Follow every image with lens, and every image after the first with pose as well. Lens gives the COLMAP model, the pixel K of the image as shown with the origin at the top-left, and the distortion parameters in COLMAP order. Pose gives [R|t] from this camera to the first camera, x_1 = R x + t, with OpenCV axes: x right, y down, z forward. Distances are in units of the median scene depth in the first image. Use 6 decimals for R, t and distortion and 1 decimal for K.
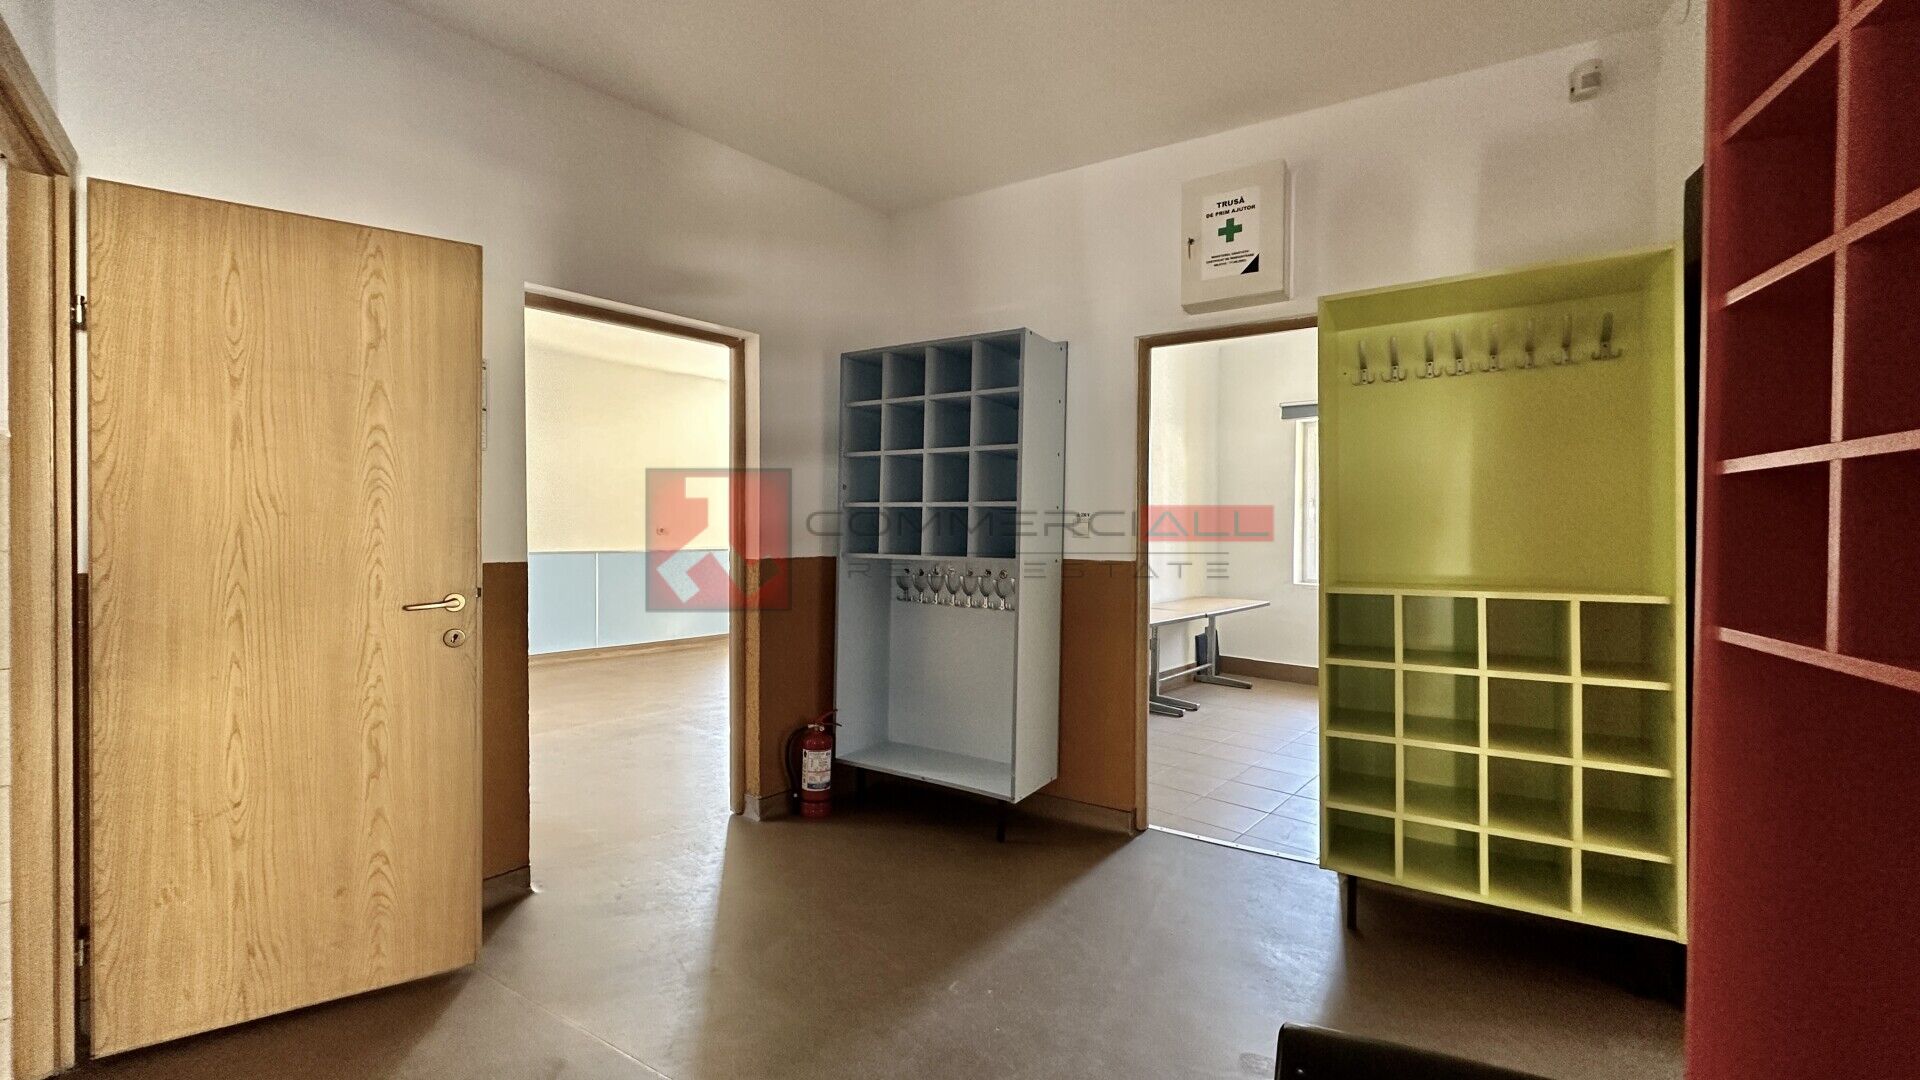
lens RADIAL K [[806.8, 0, 955.0], [0, 806.8, 541.7], [0, 0, 1]] dist [0.002305, 0.000015]
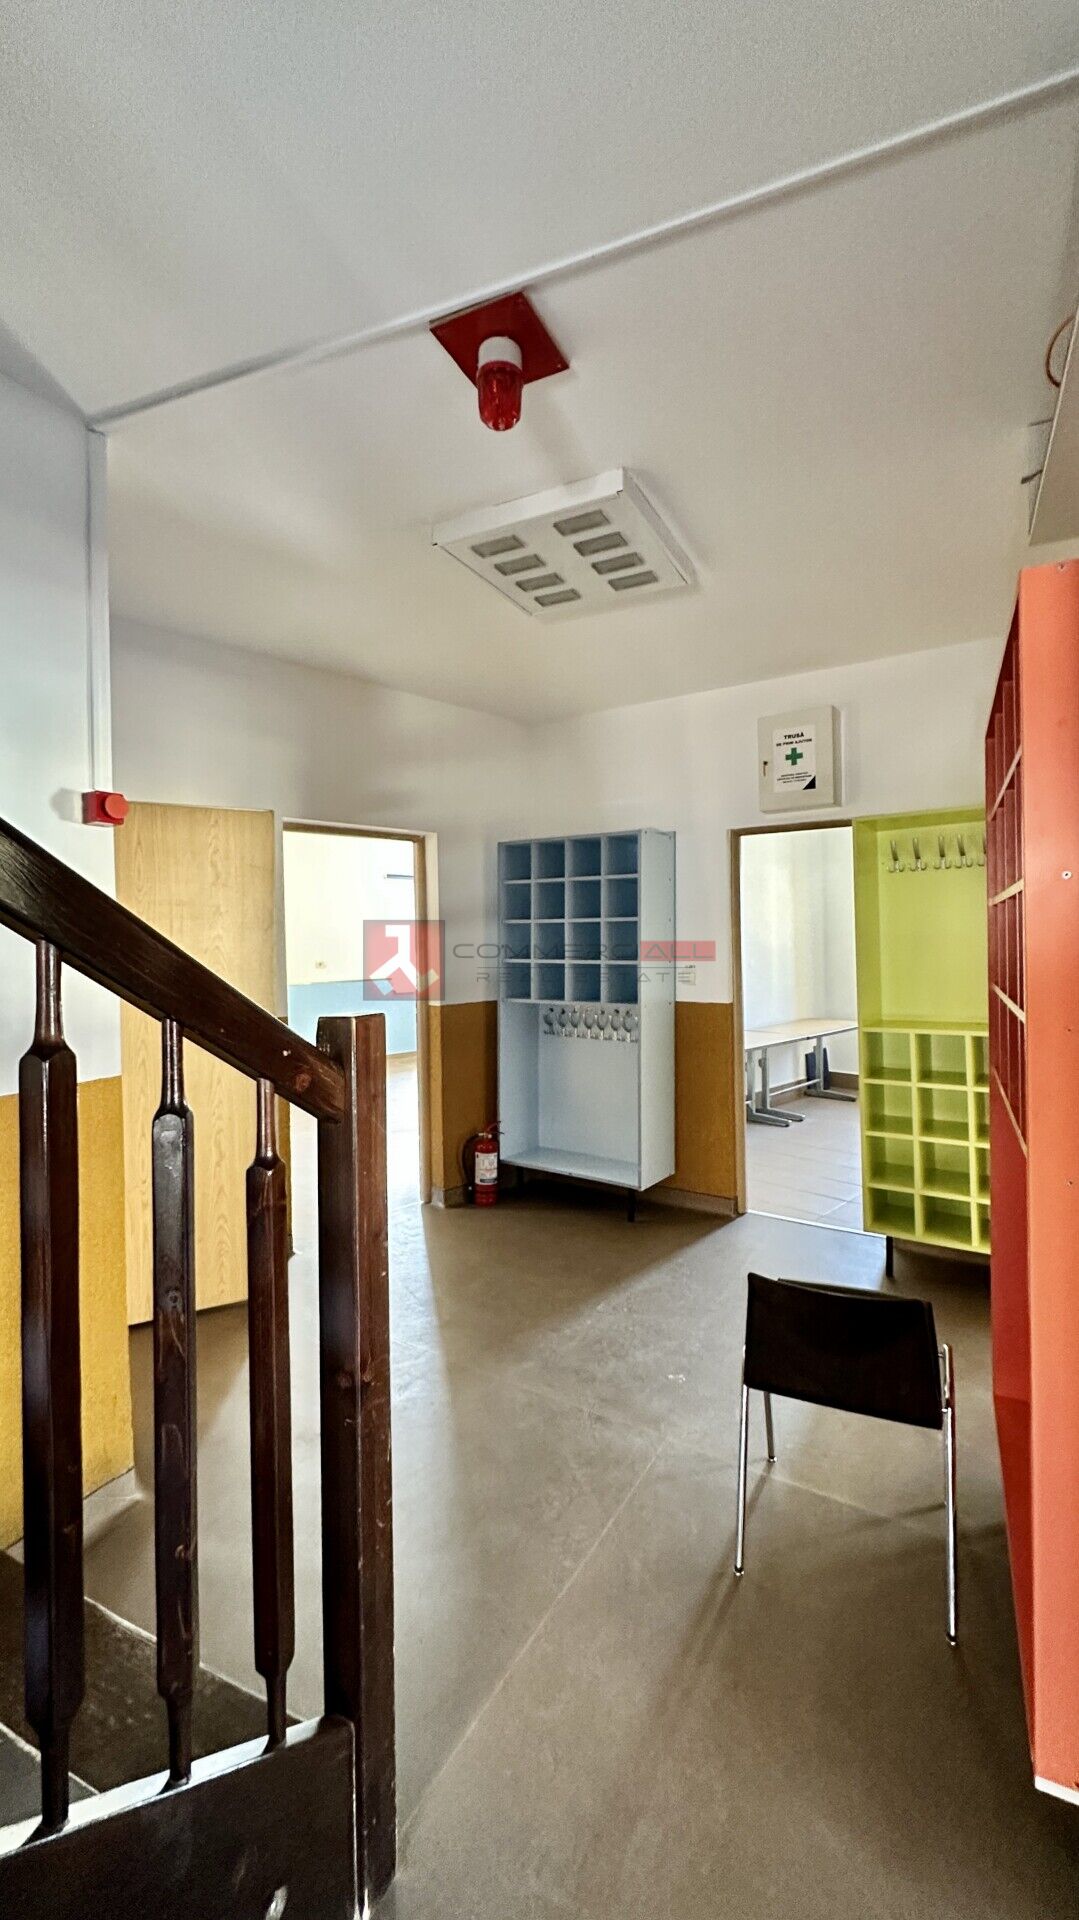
lens RADIAL K [[806.8, 0, 538.1], [0, 806.8, 945.4], [0, 0, 1]] dist [0.002305, 0.000015]
pose [[0.998496, -0.020615, -0.050804, -0.016462], [0.019842, 0.999680, -0.015677, -0.051894], [0.051111, 0.014646, 0.998586, -0.292648]]
